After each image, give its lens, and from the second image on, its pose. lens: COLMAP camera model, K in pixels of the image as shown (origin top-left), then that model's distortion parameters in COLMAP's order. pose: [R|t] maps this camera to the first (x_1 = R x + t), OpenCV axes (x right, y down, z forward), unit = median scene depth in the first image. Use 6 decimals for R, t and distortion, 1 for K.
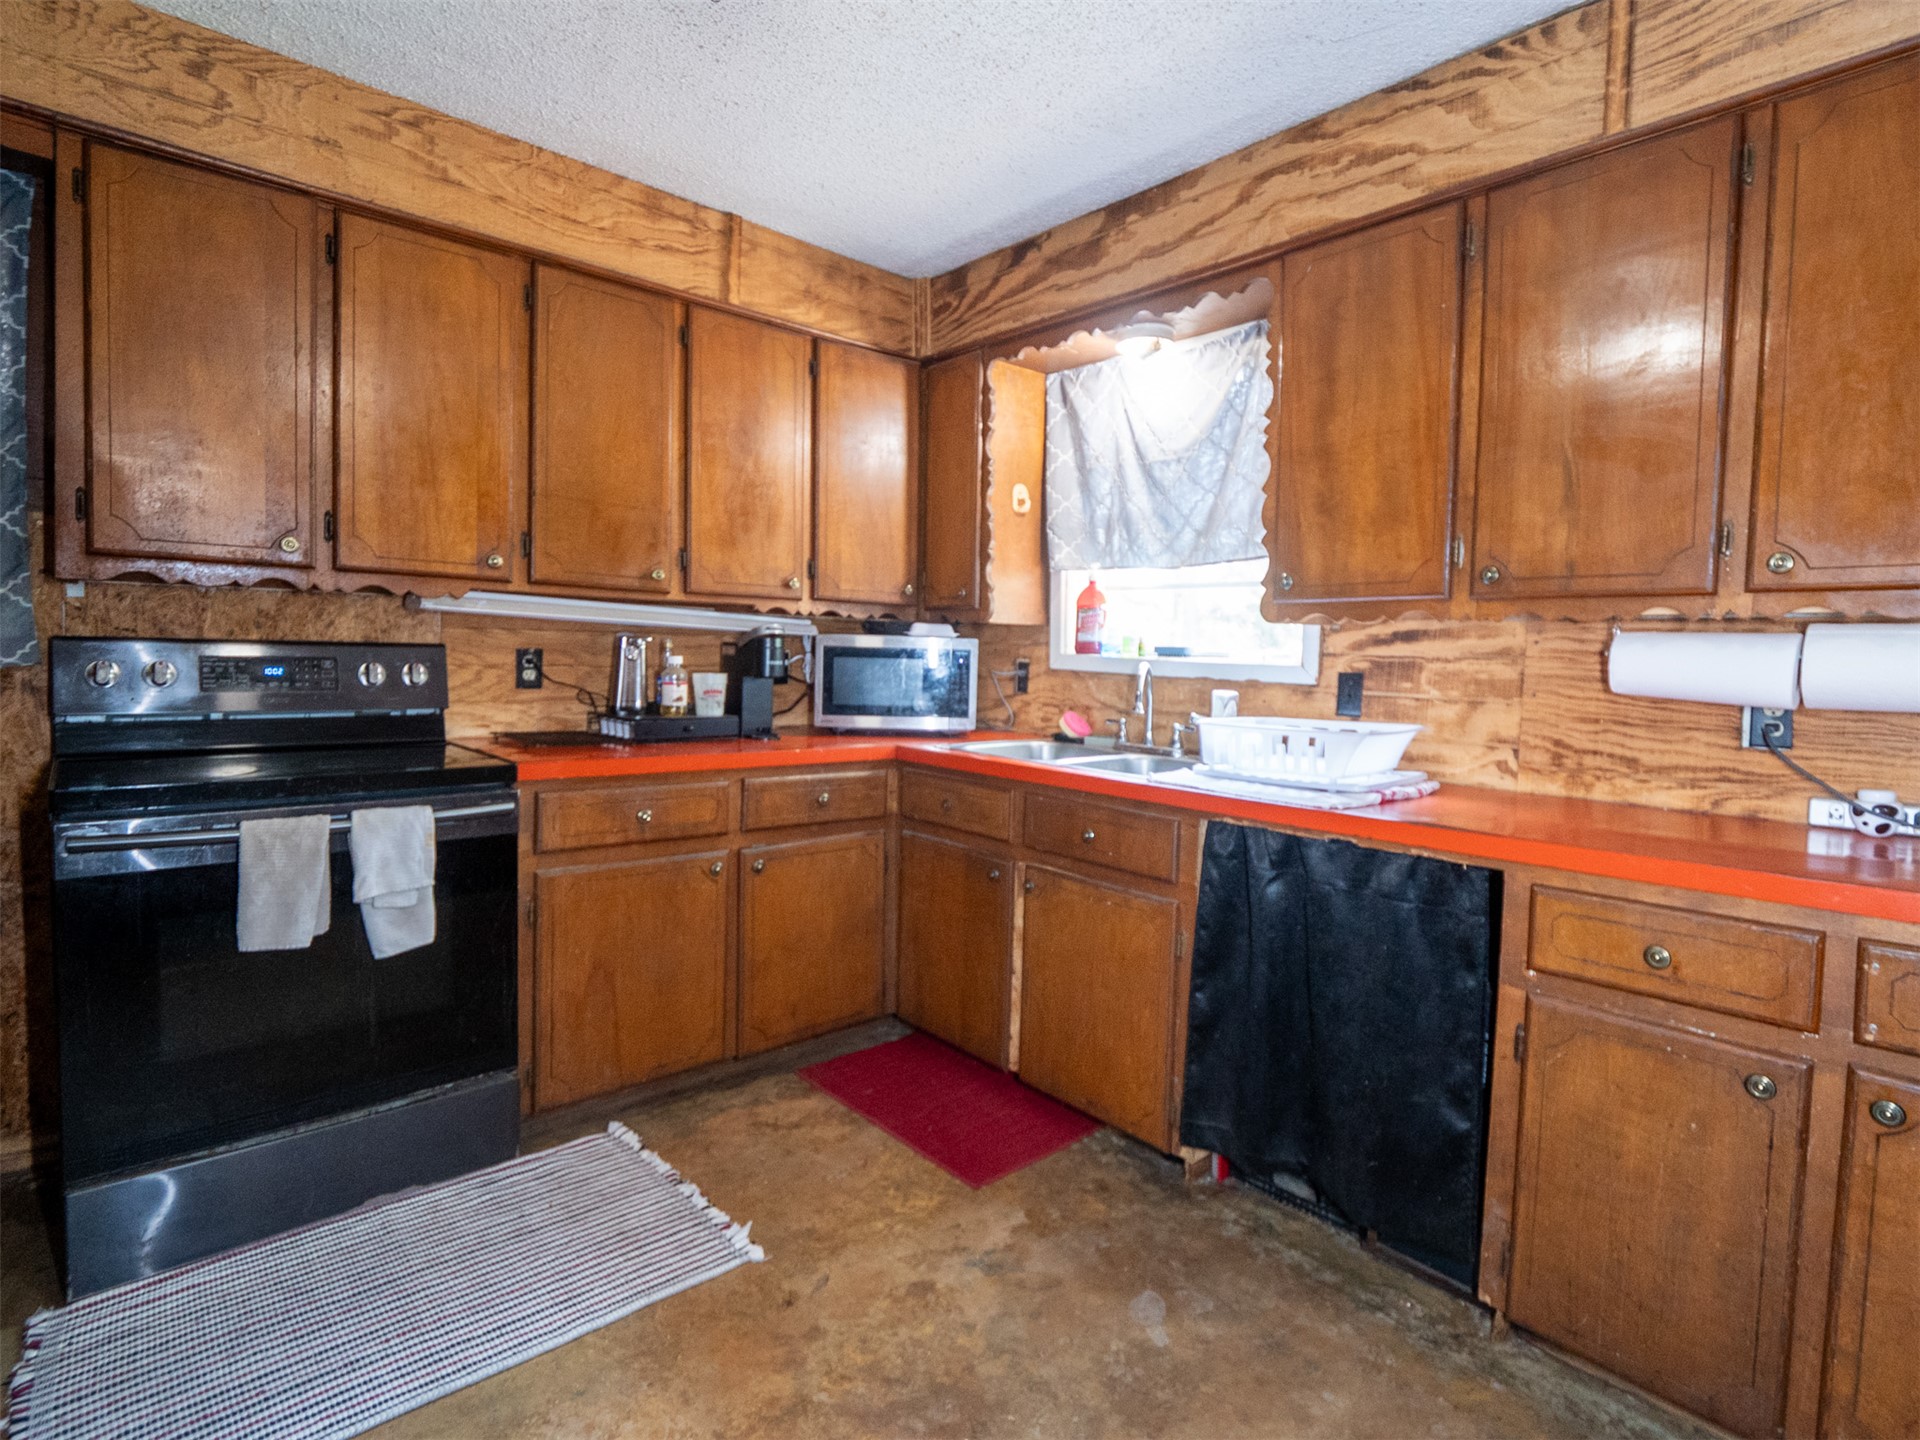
lens RADIAL K [[958.5, 0, 998.2], [0, 958.5, 699.6], [0, 0, 1]] dist [-0.012294, -0.000283]
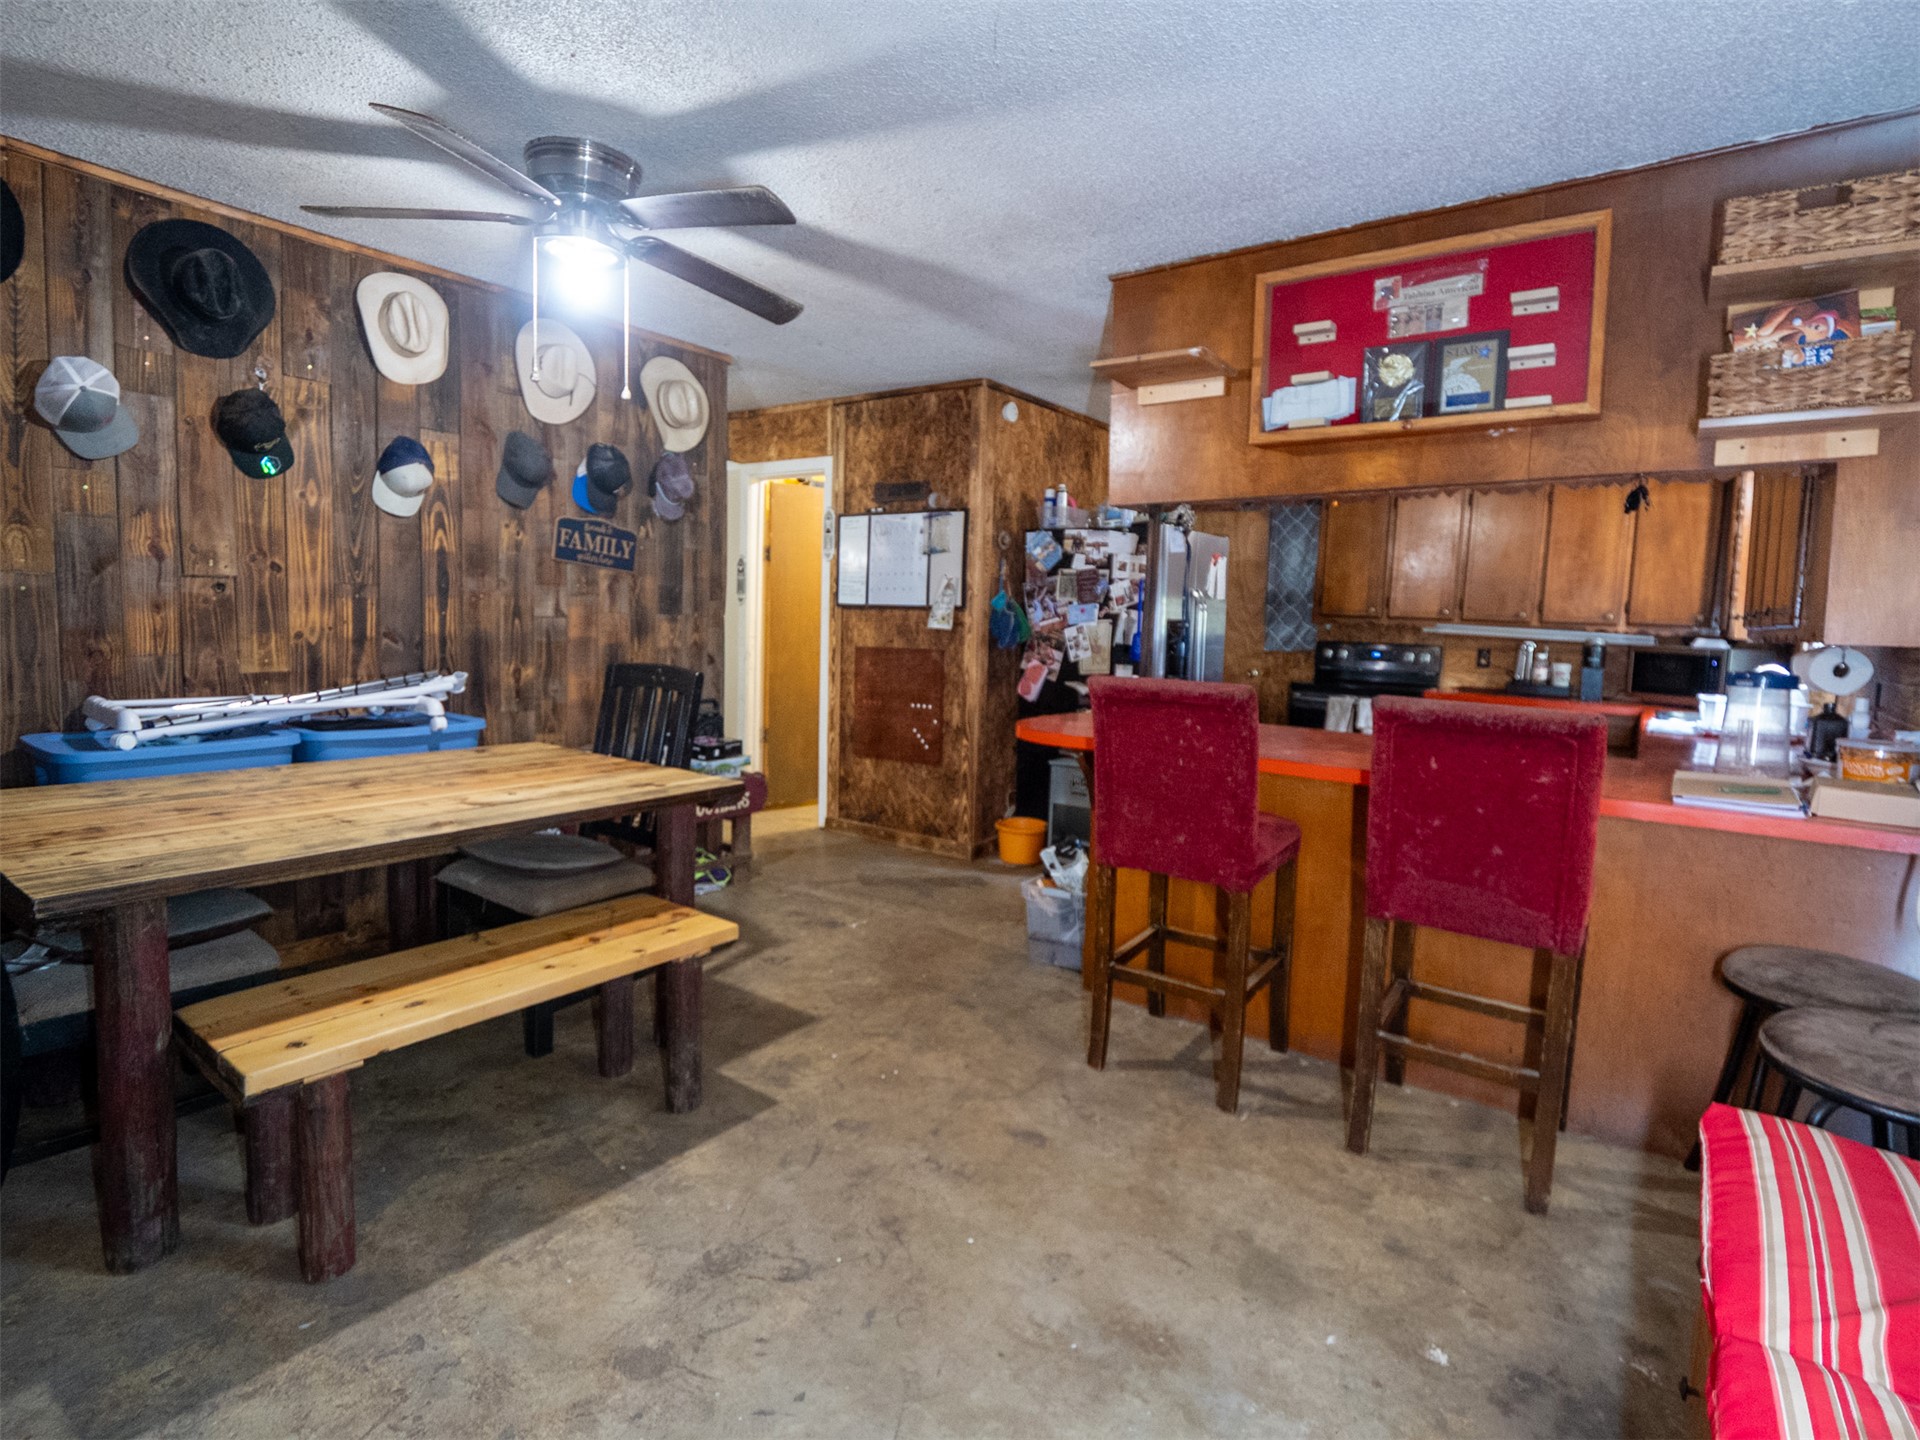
lens RADIAL K [[958.5, 0, 1005.0], [0, 958.5, 693.8], [0, 0, 1]] dist [-0.012294, -0.000283]
pose [[0.228319, 0.061822, -0.971622, 1.566662], [-0.077638, 0.995960, 0.045126, 0.039848], [0.970486, 0.065131, 0.232197, -0.636029]]
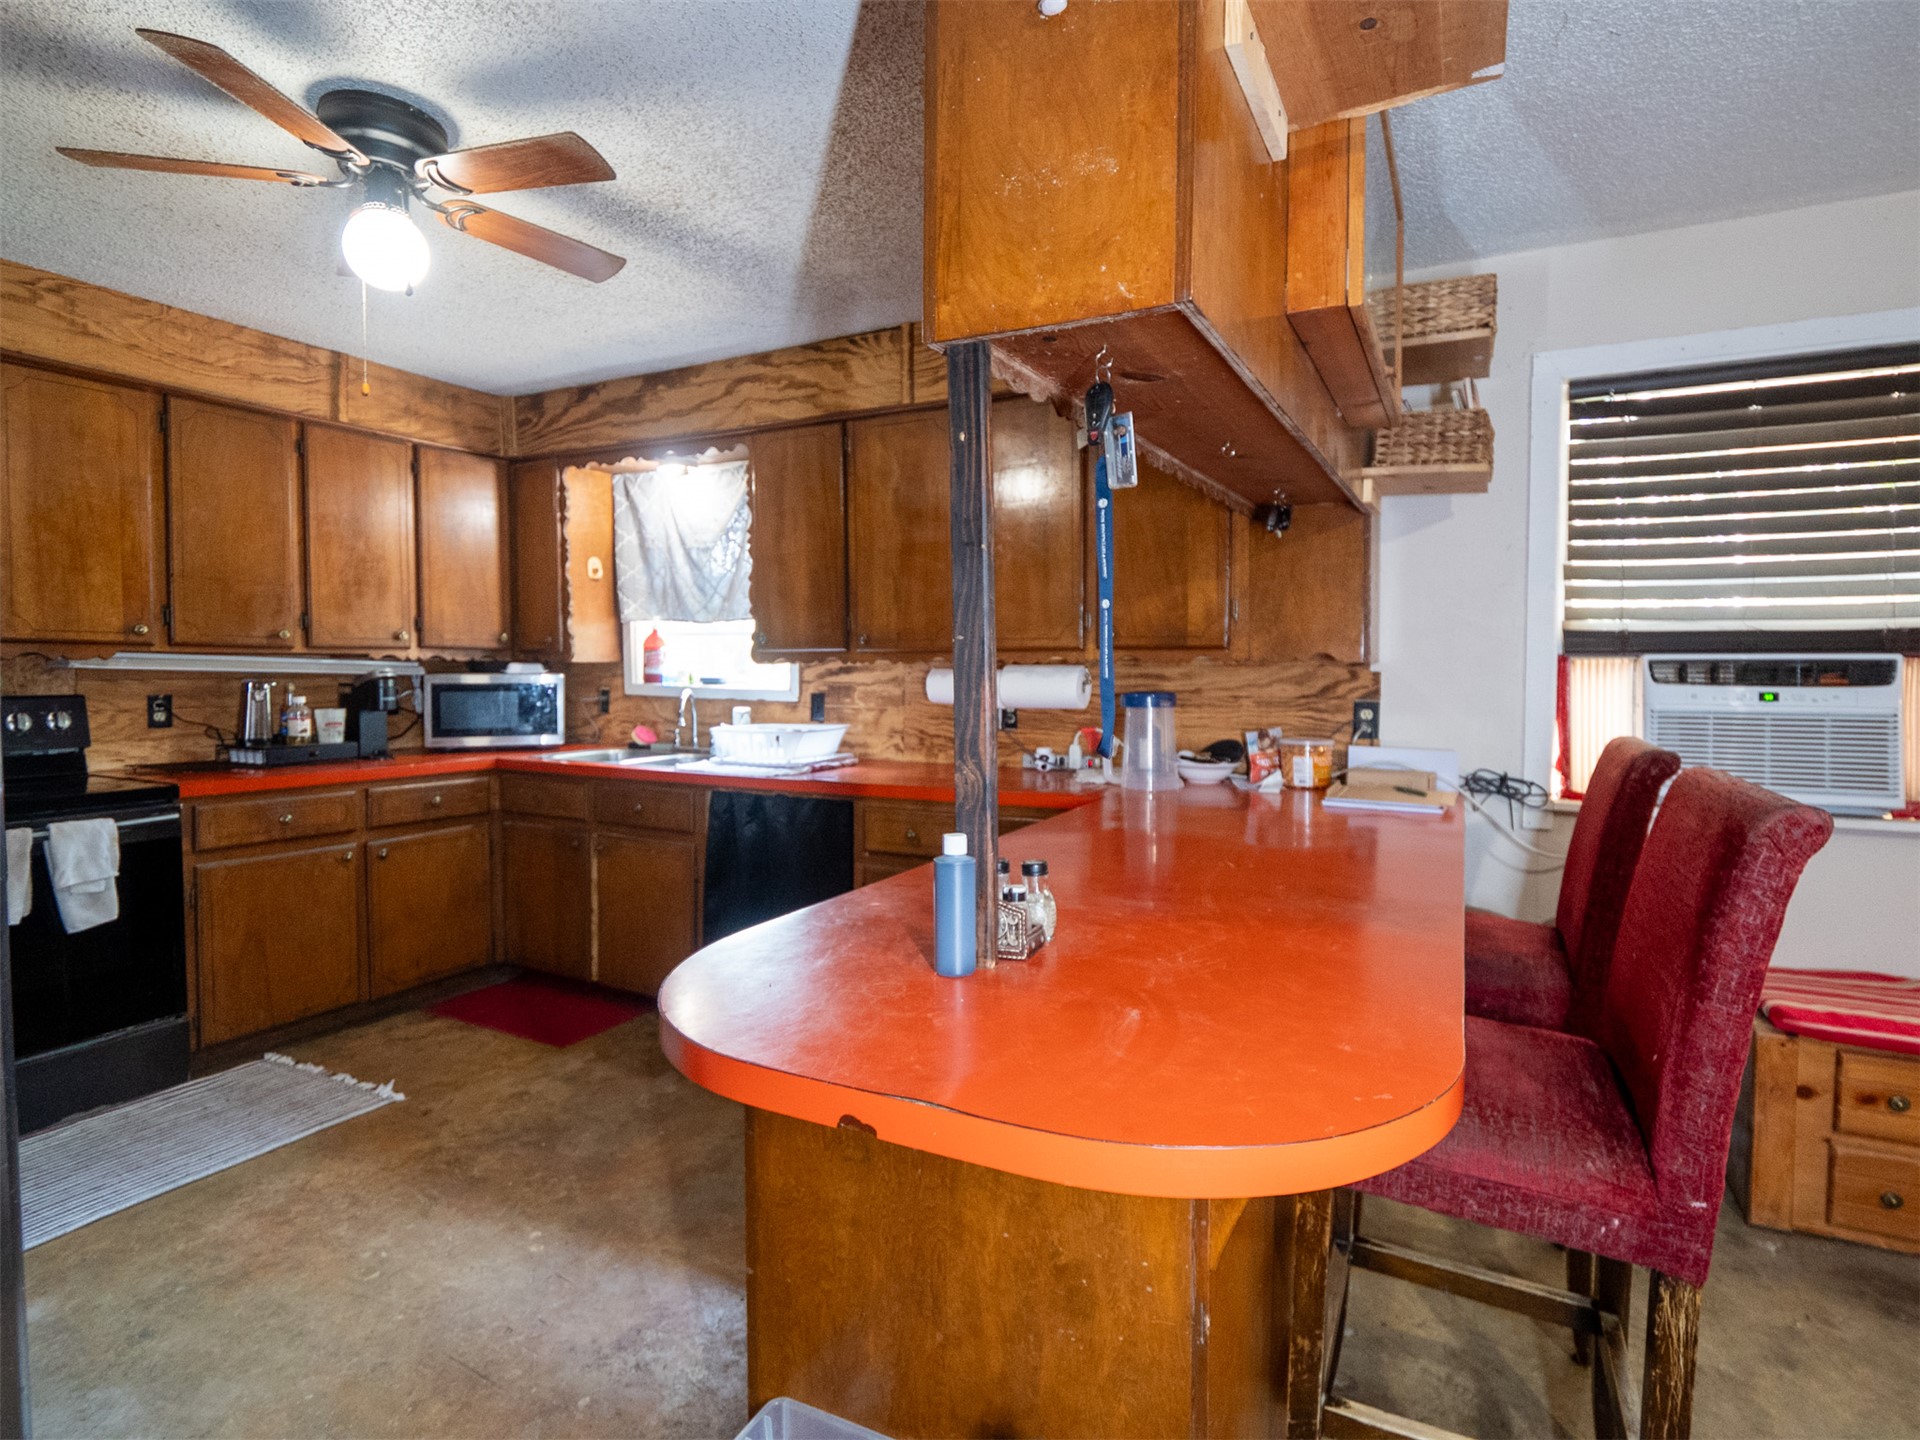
lens RADIAL K [[958.5, 0, 991.5], [0, 958.5, 696.0], [0, 0, 1]] dist [-0.012294, -0.000283]
pose [[0.937021, -0.035851, 0.347429, 0.093826], [0.039932, 0.999192, -0.004590, -0.004878], [-0.346983, 0.018174, 0.937695, -0.567588]]
